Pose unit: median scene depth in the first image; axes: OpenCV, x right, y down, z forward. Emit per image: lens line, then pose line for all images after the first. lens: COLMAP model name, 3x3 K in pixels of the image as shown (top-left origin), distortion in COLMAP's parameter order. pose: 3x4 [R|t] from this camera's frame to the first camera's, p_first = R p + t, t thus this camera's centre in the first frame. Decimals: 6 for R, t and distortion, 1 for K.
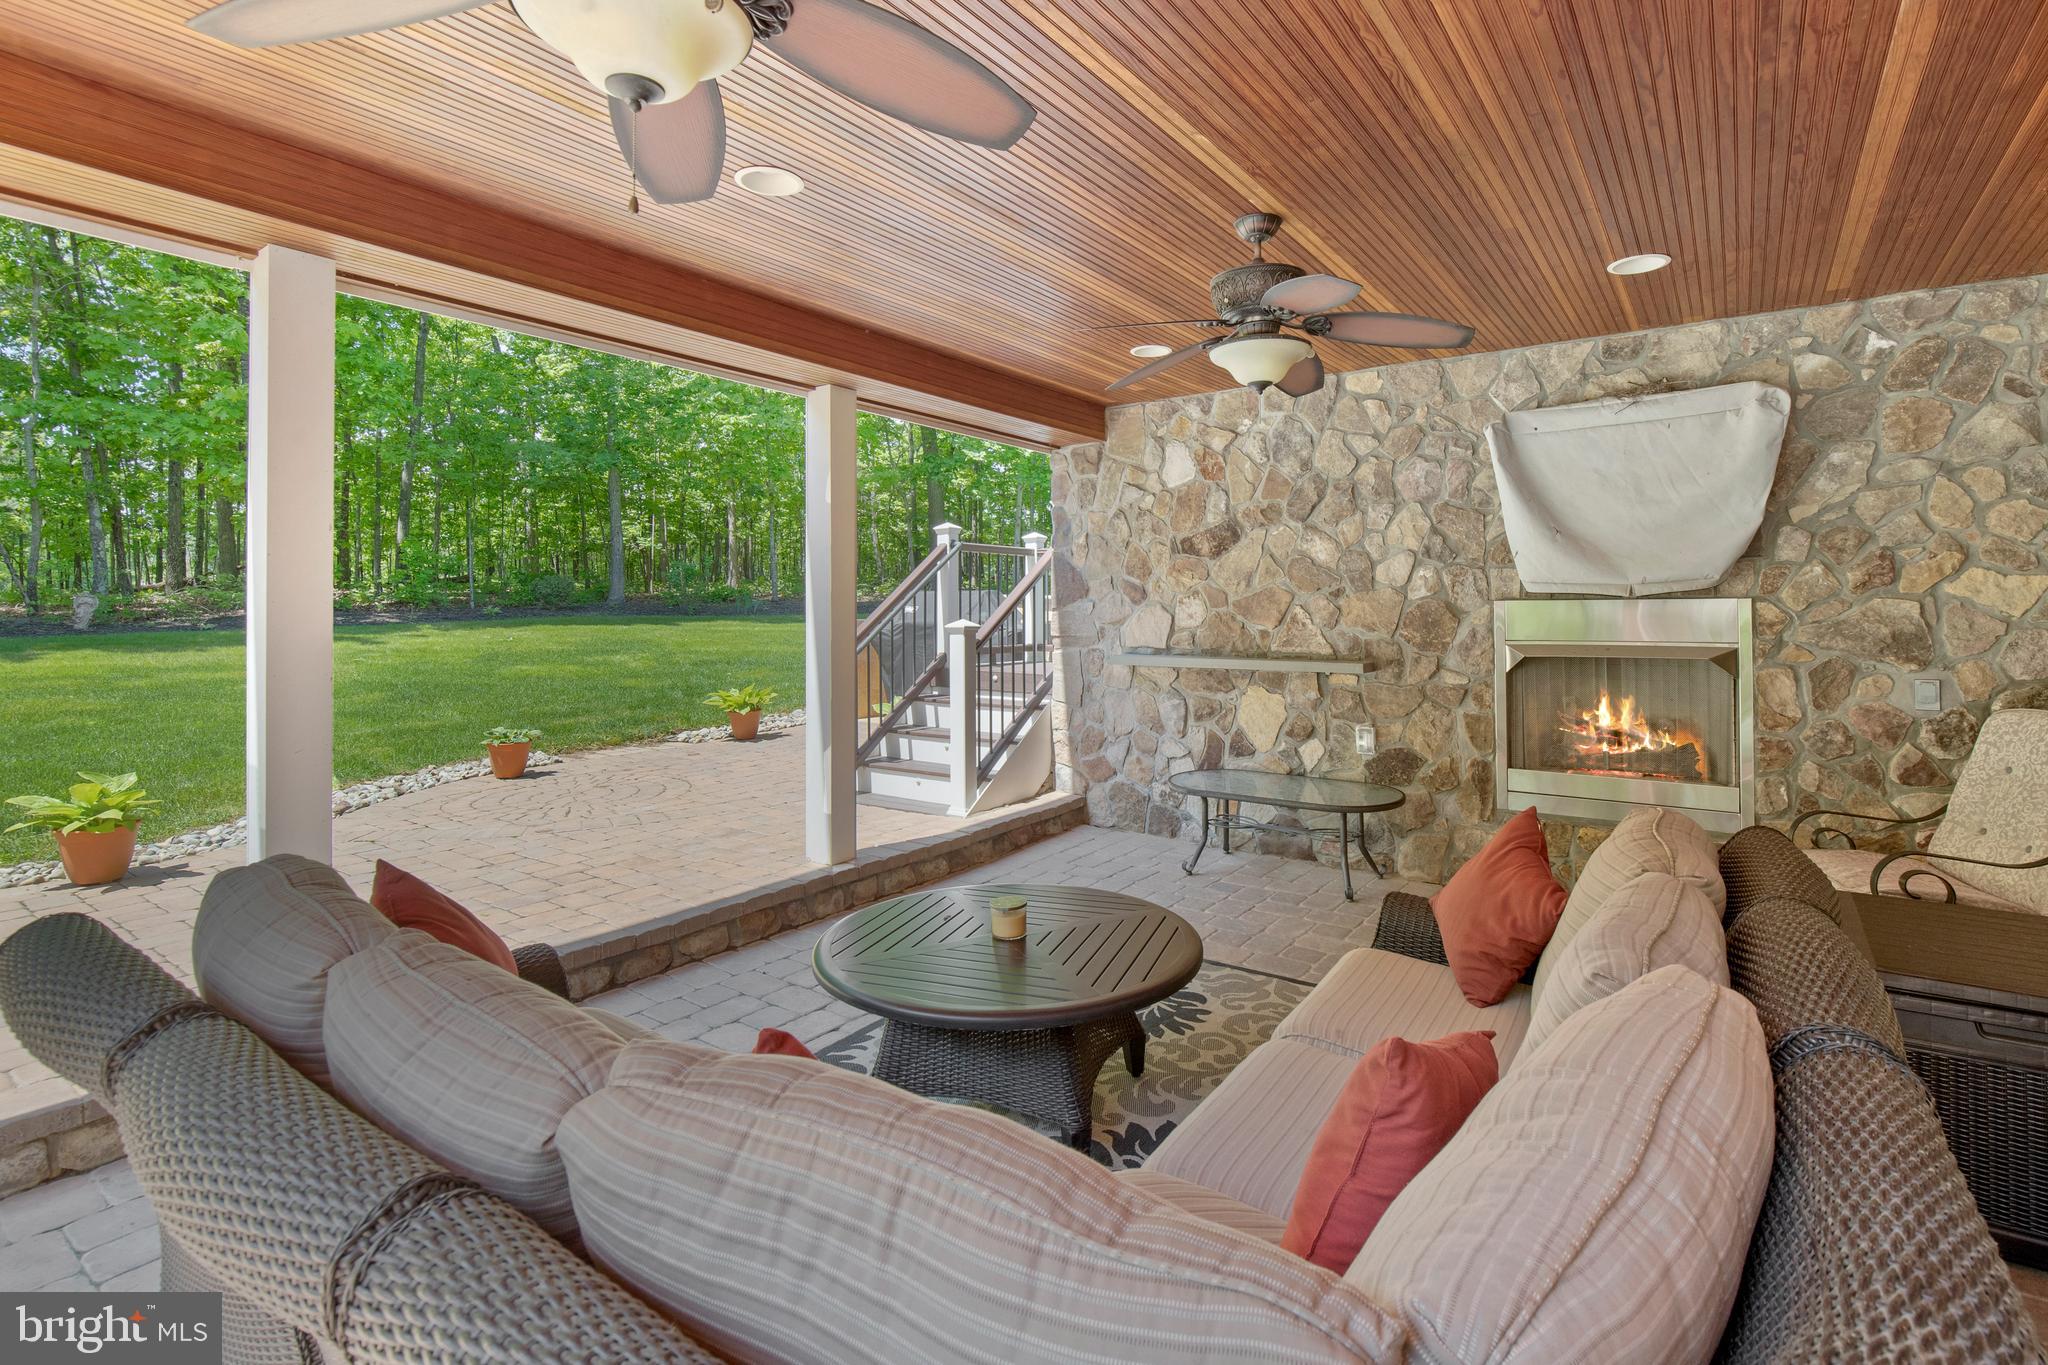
lens RADIAL K [[992.0, 0, 1024.4], [0, 992.0, 608.0], [0, 0, 1]] dist [0.000179, -0.000002]
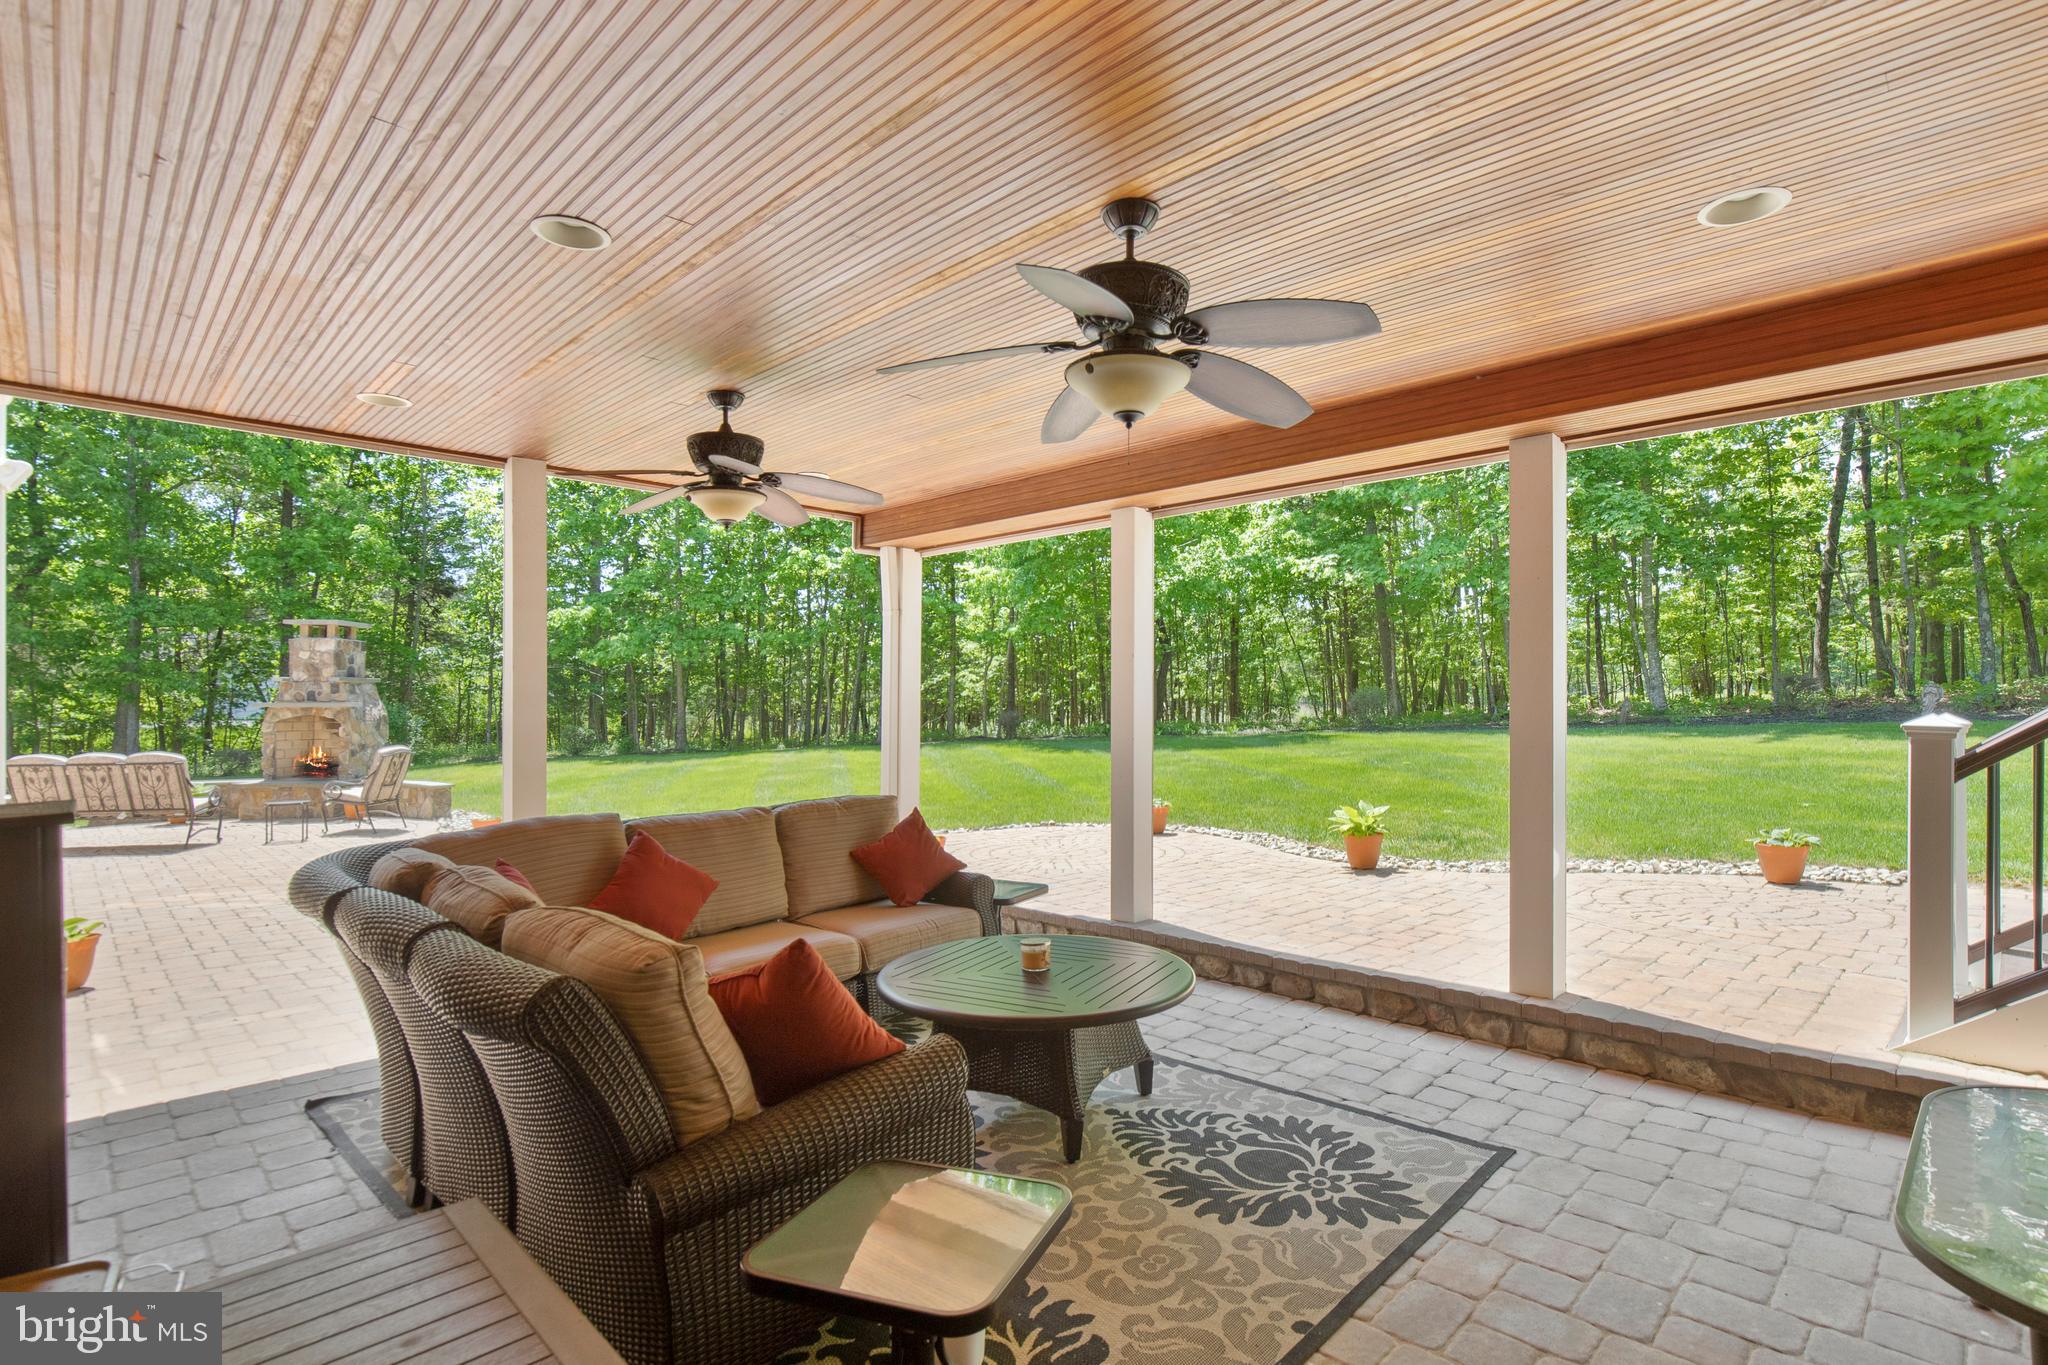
lens RADIAL K [[960.5, 0, 1024.0], [0, 960.5, 682.5], [0, 0, 1]] dist [-0.000881, -0.000075]
pose [[-0.144888, -0.013630, -0.989354, 0.926658], [0.001661, 0.999900, -0.014019, 0.000812], [0.989447, -0.003674, -0.144851, 0.933522]]
